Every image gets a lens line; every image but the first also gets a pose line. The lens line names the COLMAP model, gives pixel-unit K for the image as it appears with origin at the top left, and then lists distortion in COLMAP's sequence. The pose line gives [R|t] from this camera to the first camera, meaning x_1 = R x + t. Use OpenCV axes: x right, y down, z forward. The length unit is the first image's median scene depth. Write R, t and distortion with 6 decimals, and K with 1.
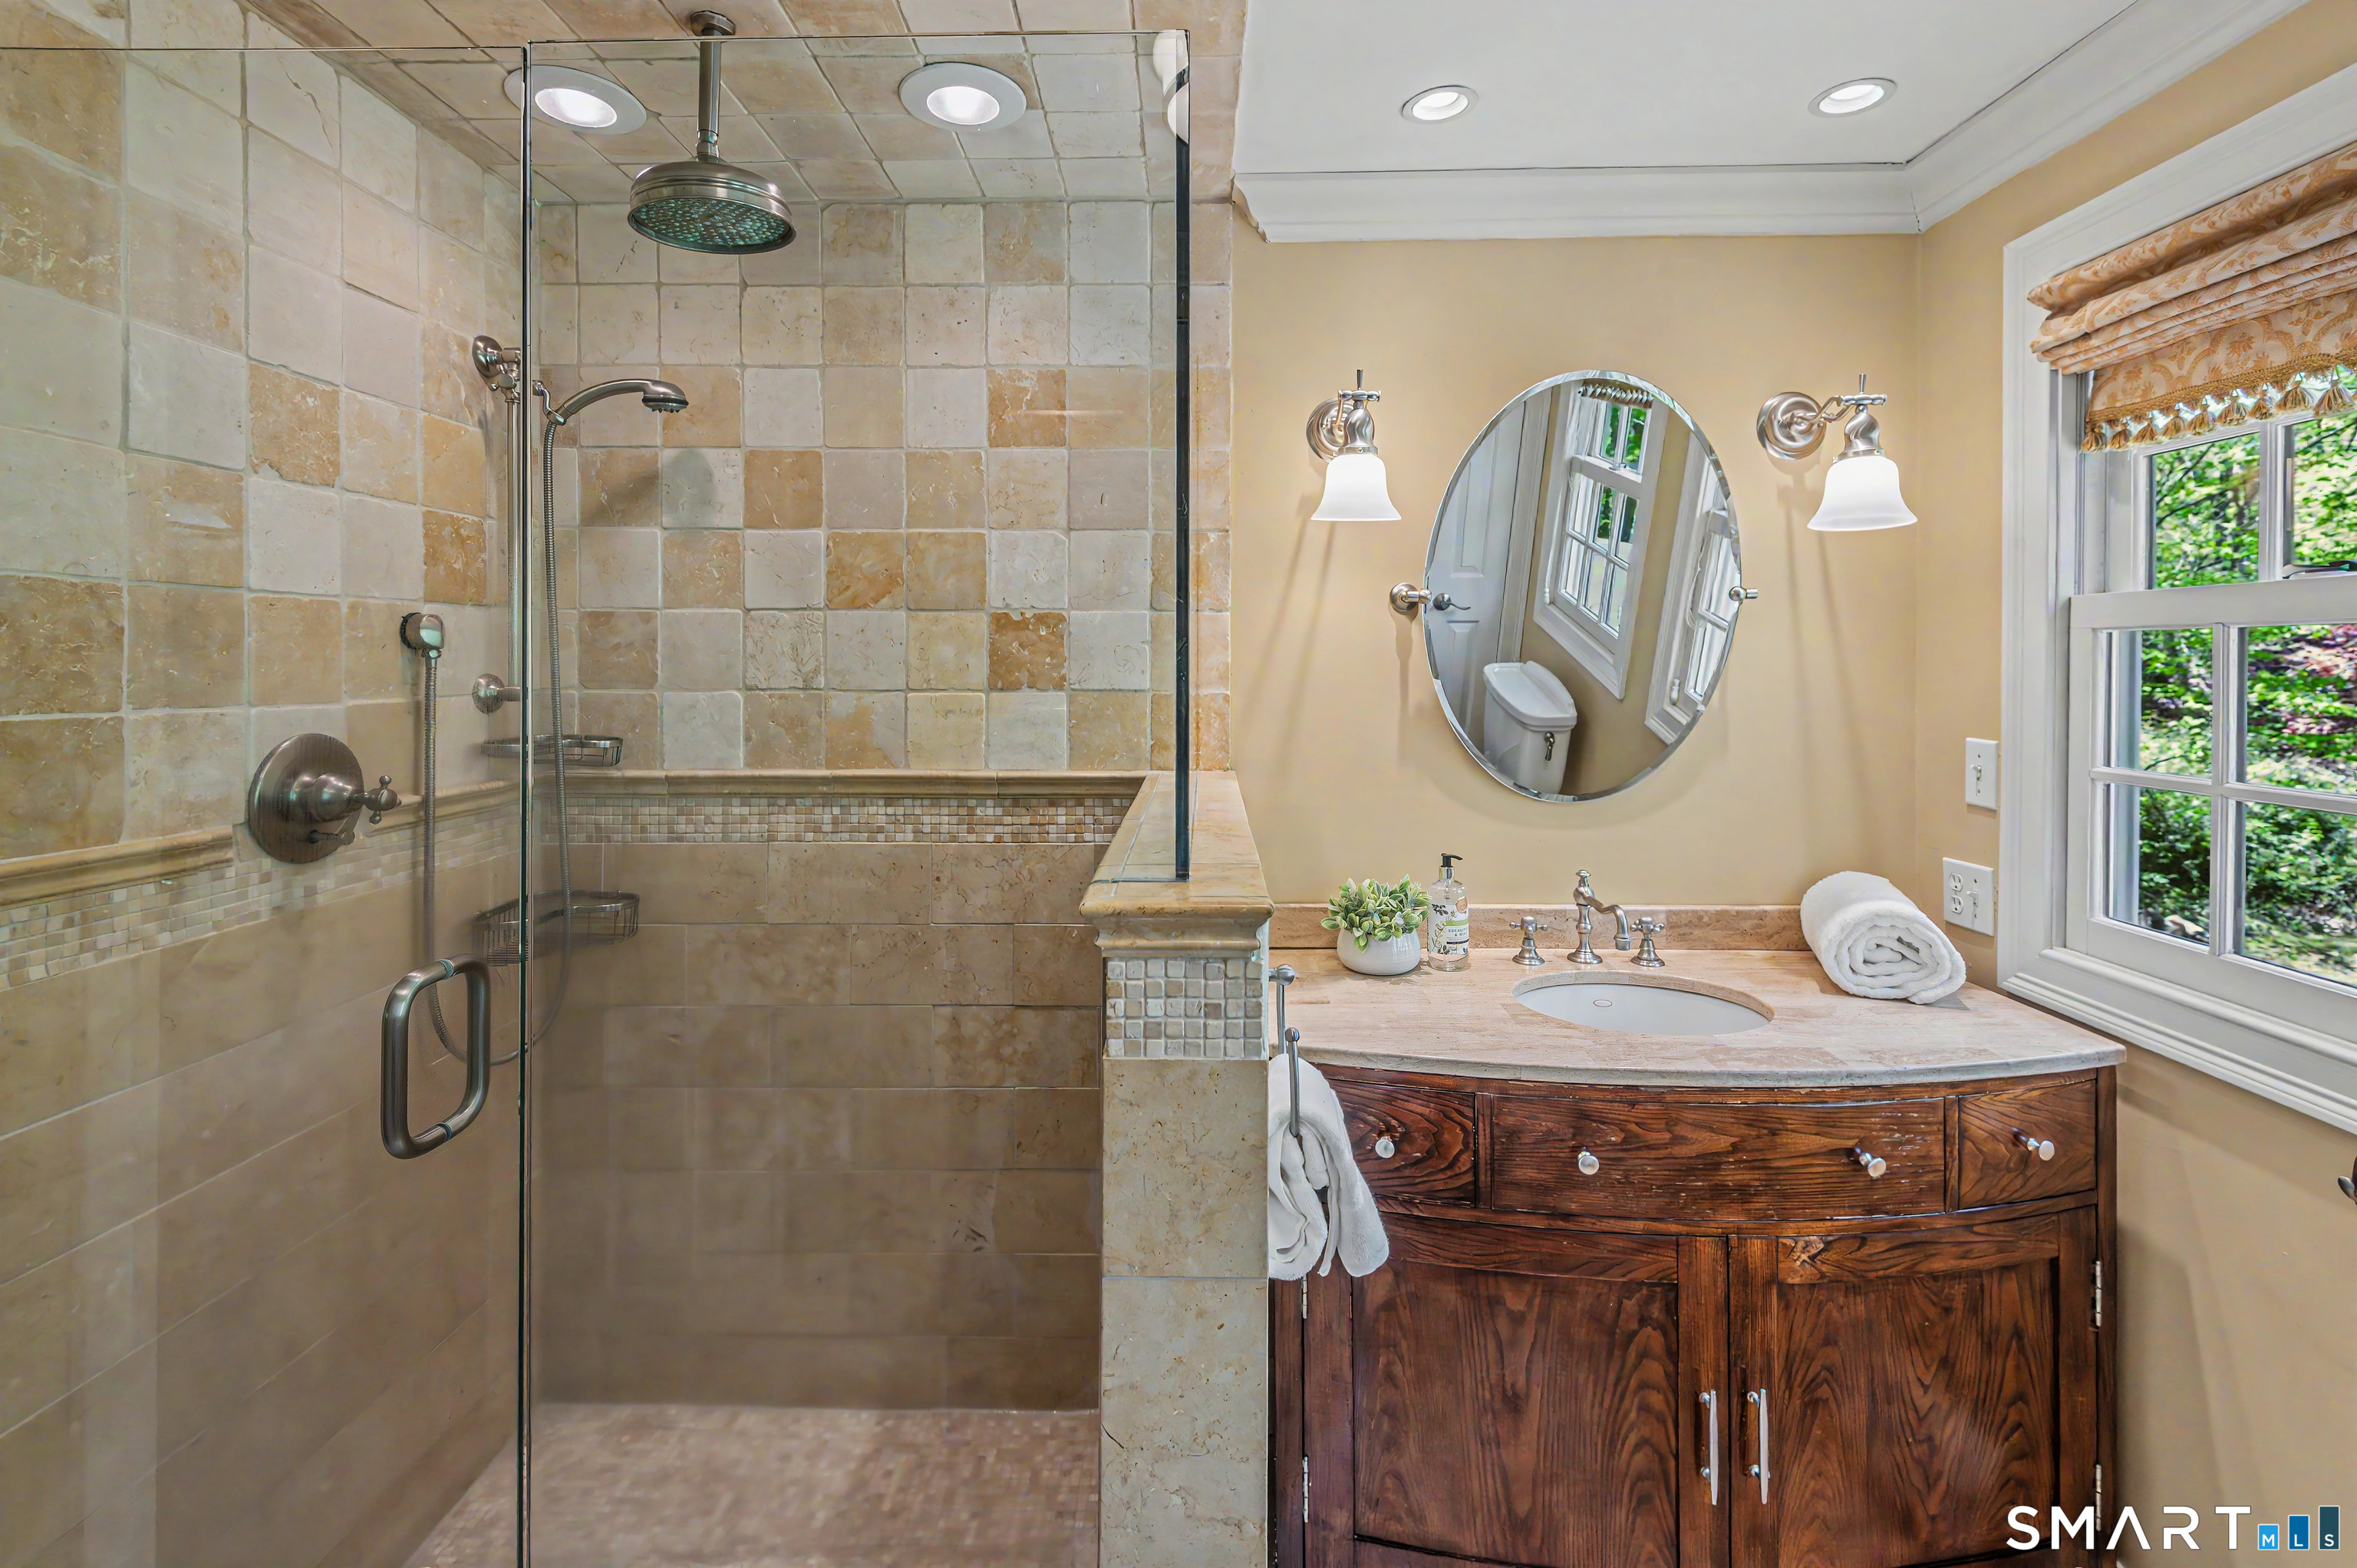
lens RADIAL K [[1020.4, 0, 1181.8], [0, 1020.4, 671.1], [0, 0, 1]] dist [0.016900, -0.010152]
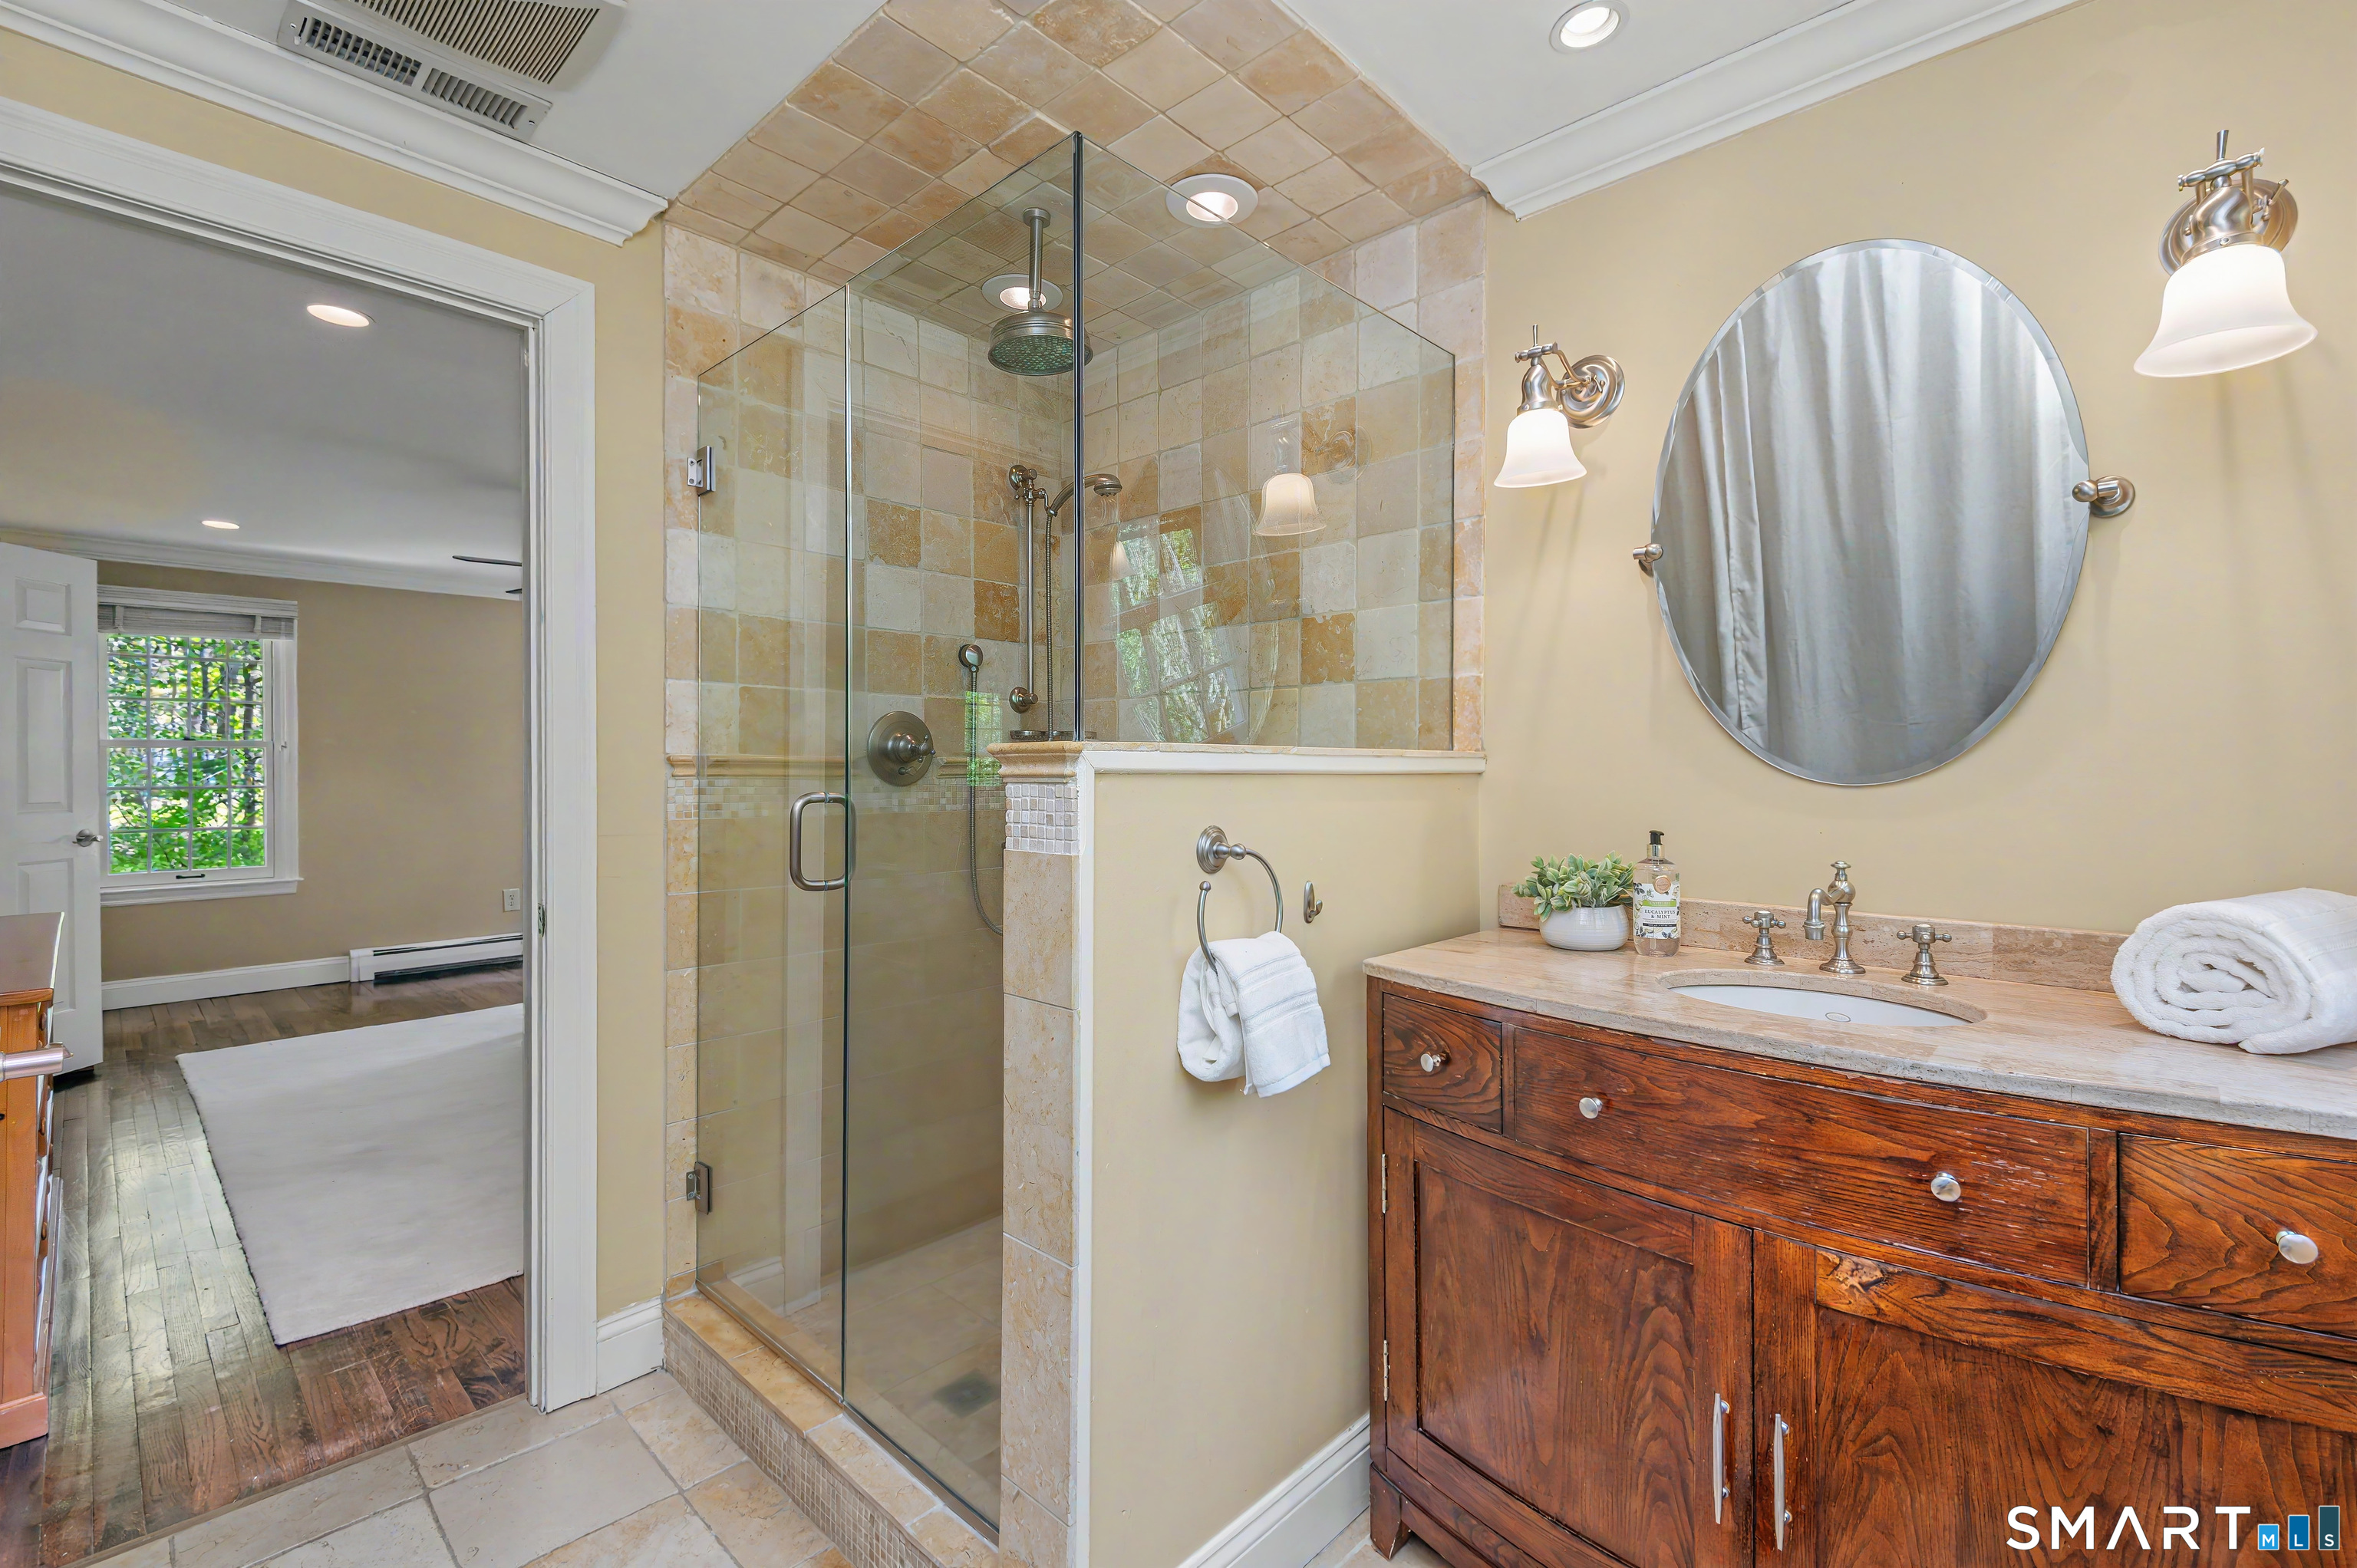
lens RADIAL K [[1034.8, 0, 1178.5], [0, 1034.8, 784.0], [0, 0, 1]] dist [0.001728, 0.000037]
pose [[0.736194, 0.018345, -0.676522, 0.743488], [-0.012786, 0.999831, 0.013198, 0.170649], [0.676650, -0.001067, 0.736304, 0.038790]]
